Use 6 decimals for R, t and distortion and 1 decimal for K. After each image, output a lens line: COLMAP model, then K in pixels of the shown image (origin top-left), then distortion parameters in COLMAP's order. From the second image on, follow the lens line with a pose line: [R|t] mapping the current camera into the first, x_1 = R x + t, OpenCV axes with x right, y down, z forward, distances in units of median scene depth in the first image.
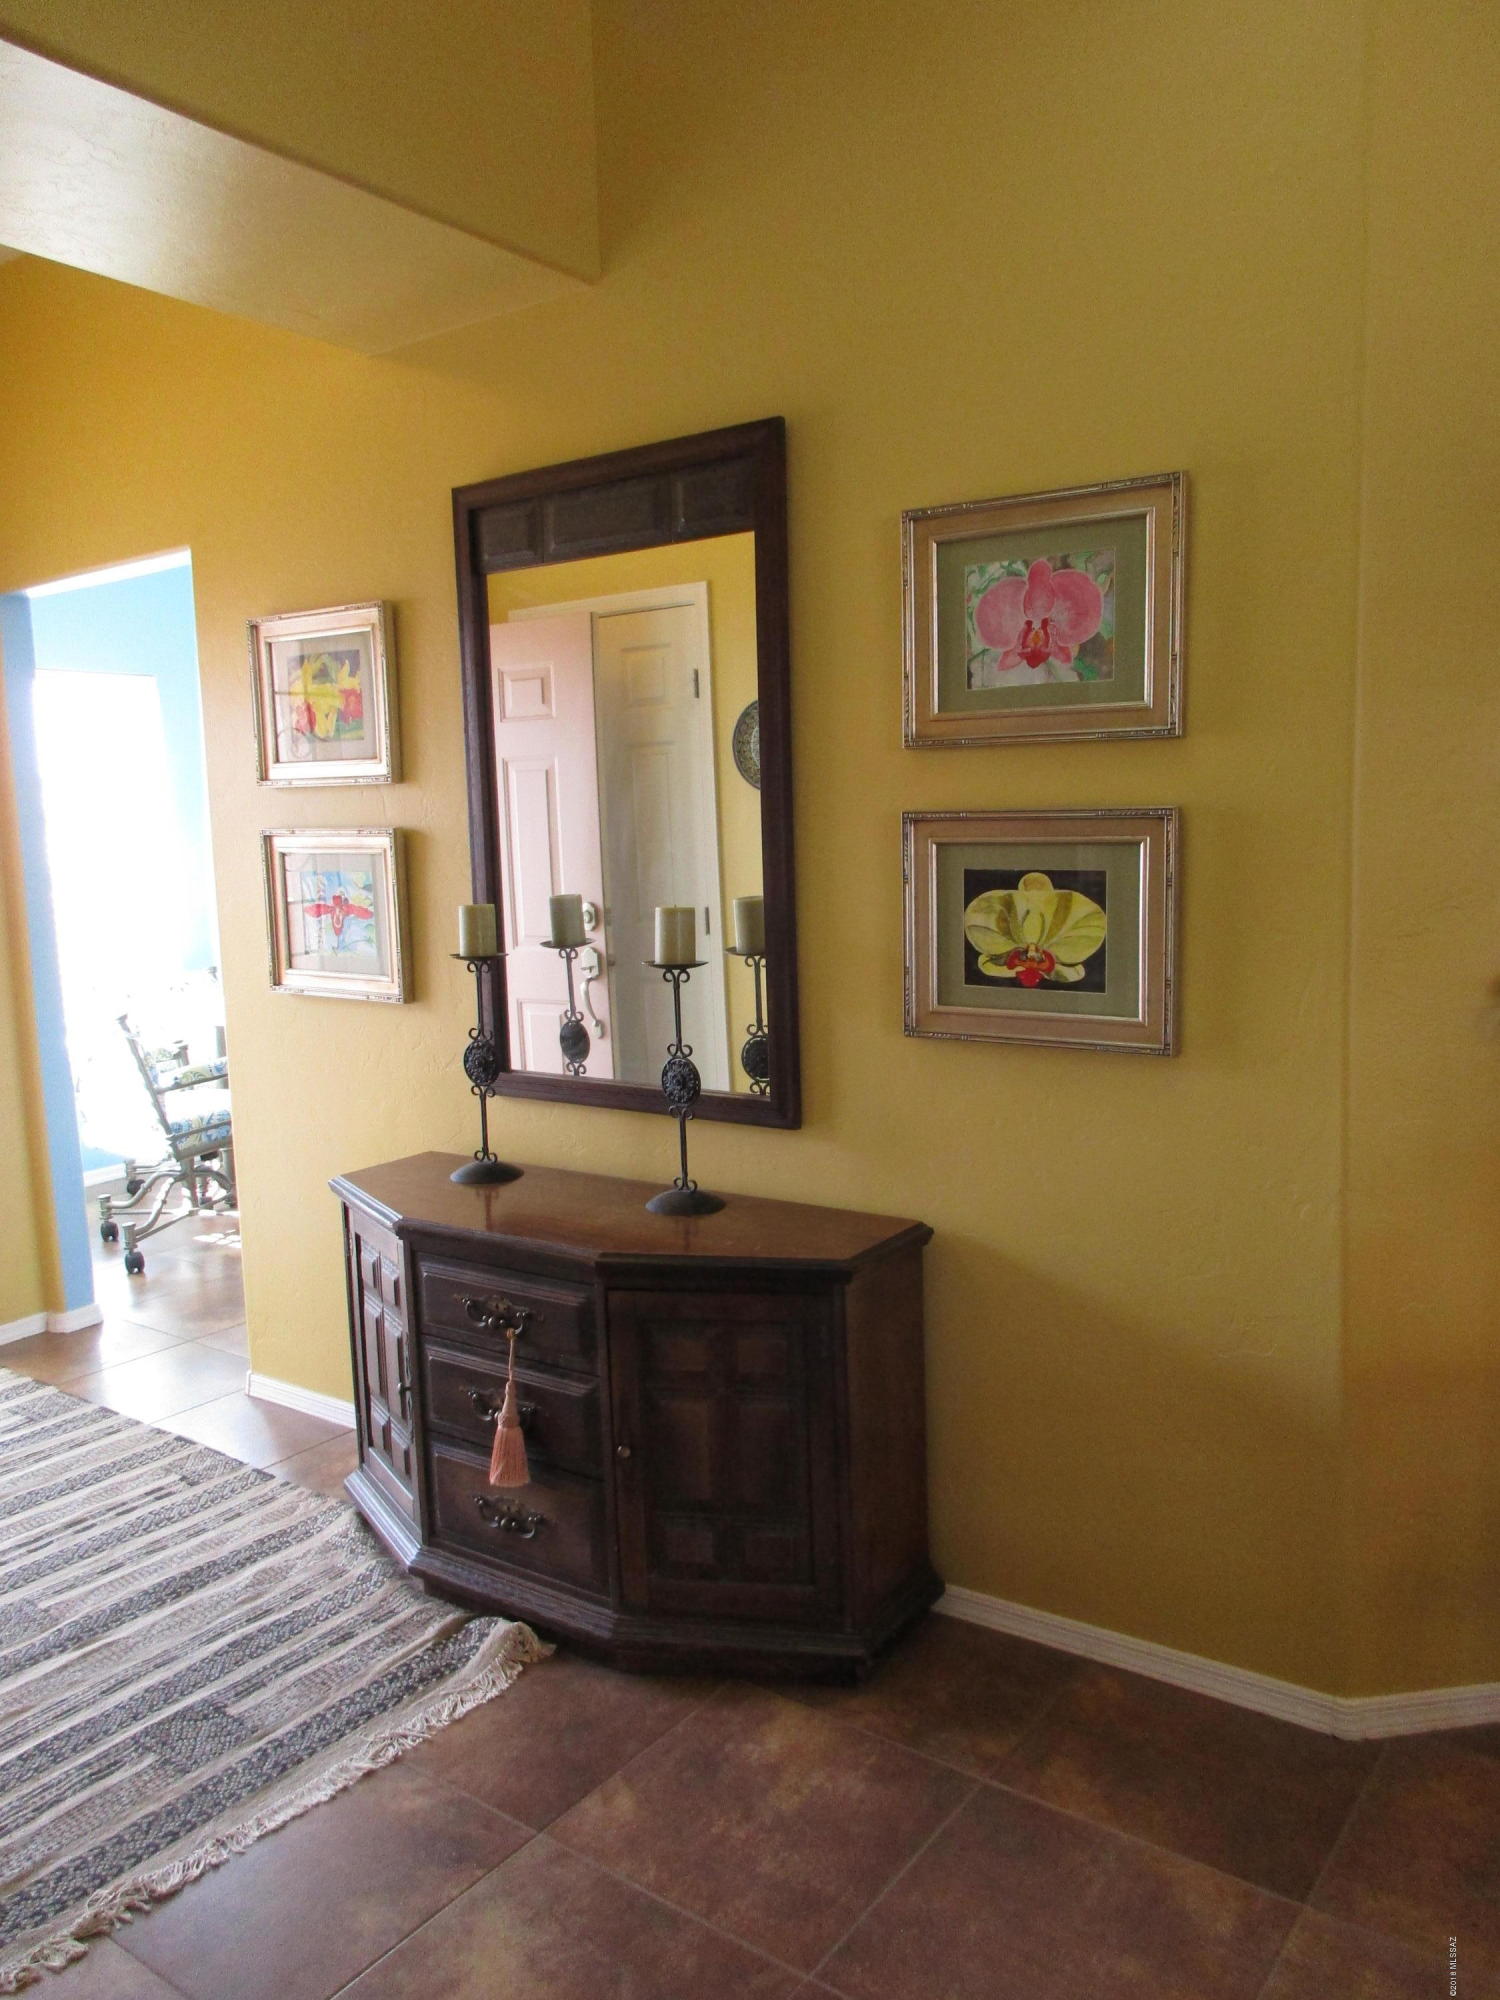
lens RADIAL K [[1509.6, 0, 750.0], [0, 1509.6, 1000.0], [0, 0, 1]] dist [-0.055173, -0.001269]
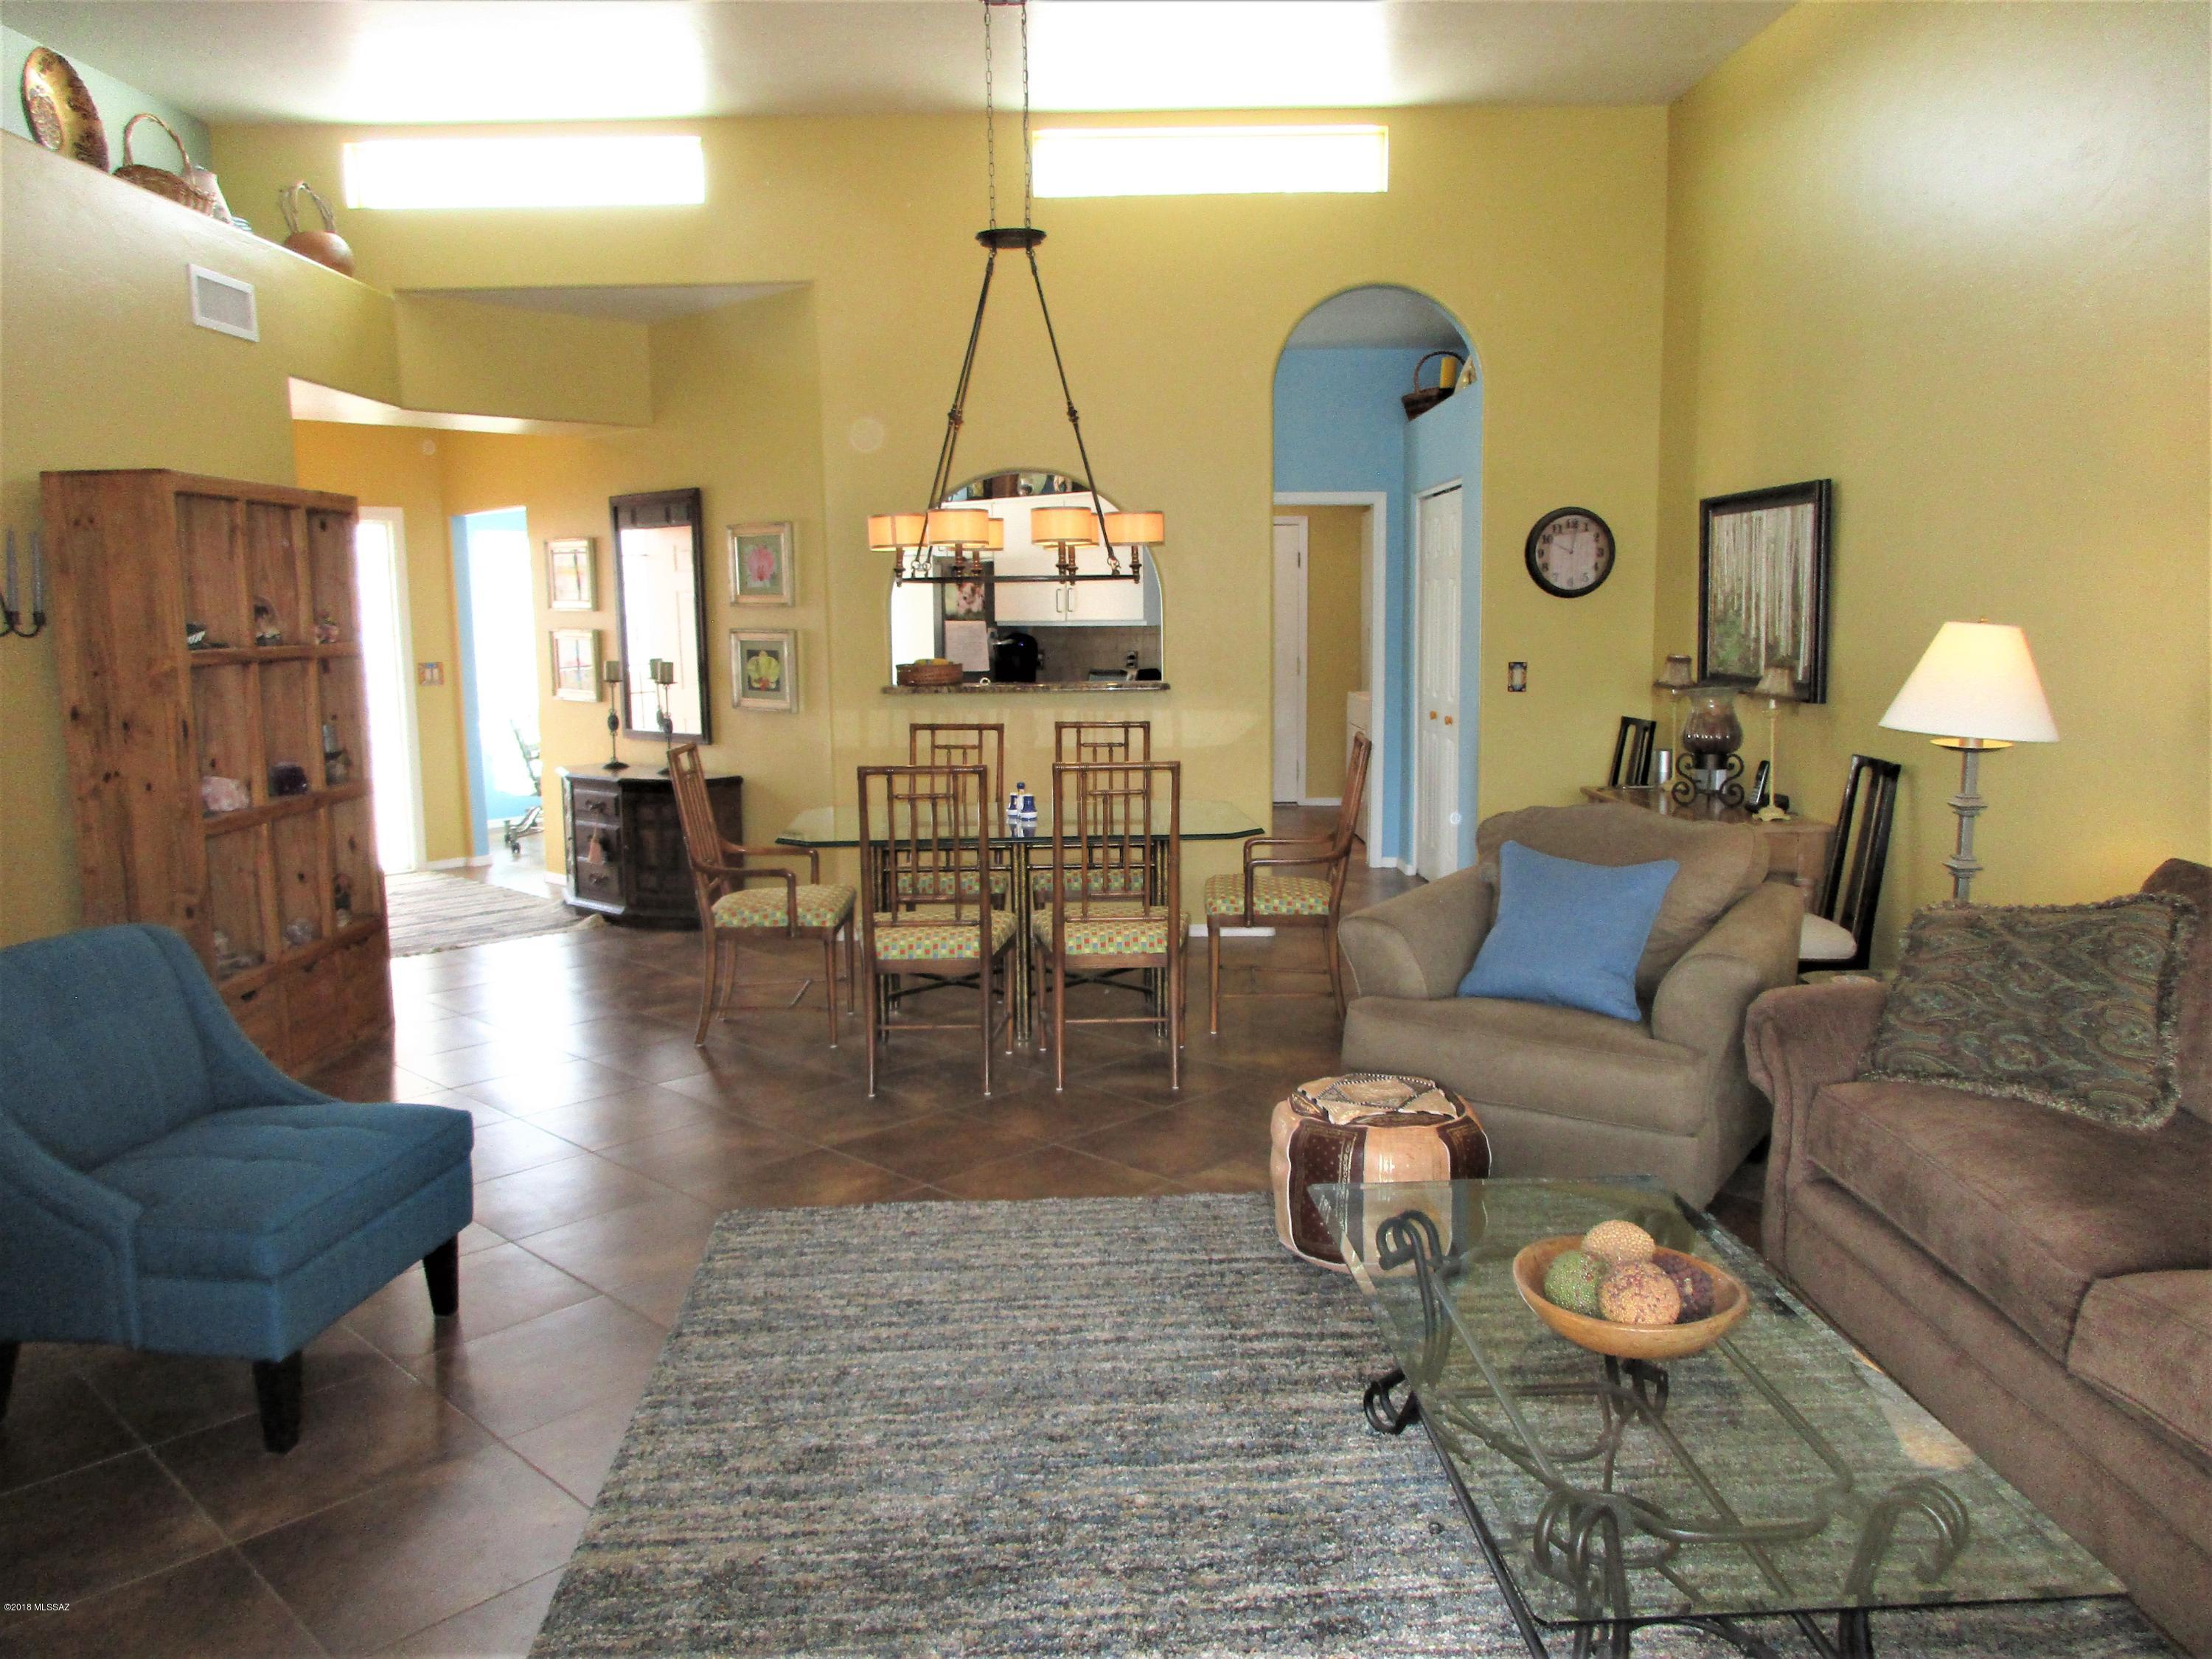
lens RADIAL K [[1669.6, 0, 1106.0], [0, 1669.6, 829.5], [0, 0, 1]] dist [-0.055173, -0.001269]
pose [[0.991161, 0.034188, -0.128181, 1.084132], [-0.032098, 0.999316, 0.018339, 0.154161], [0.128720, -0.014062, 0.991581, -1.804329]]
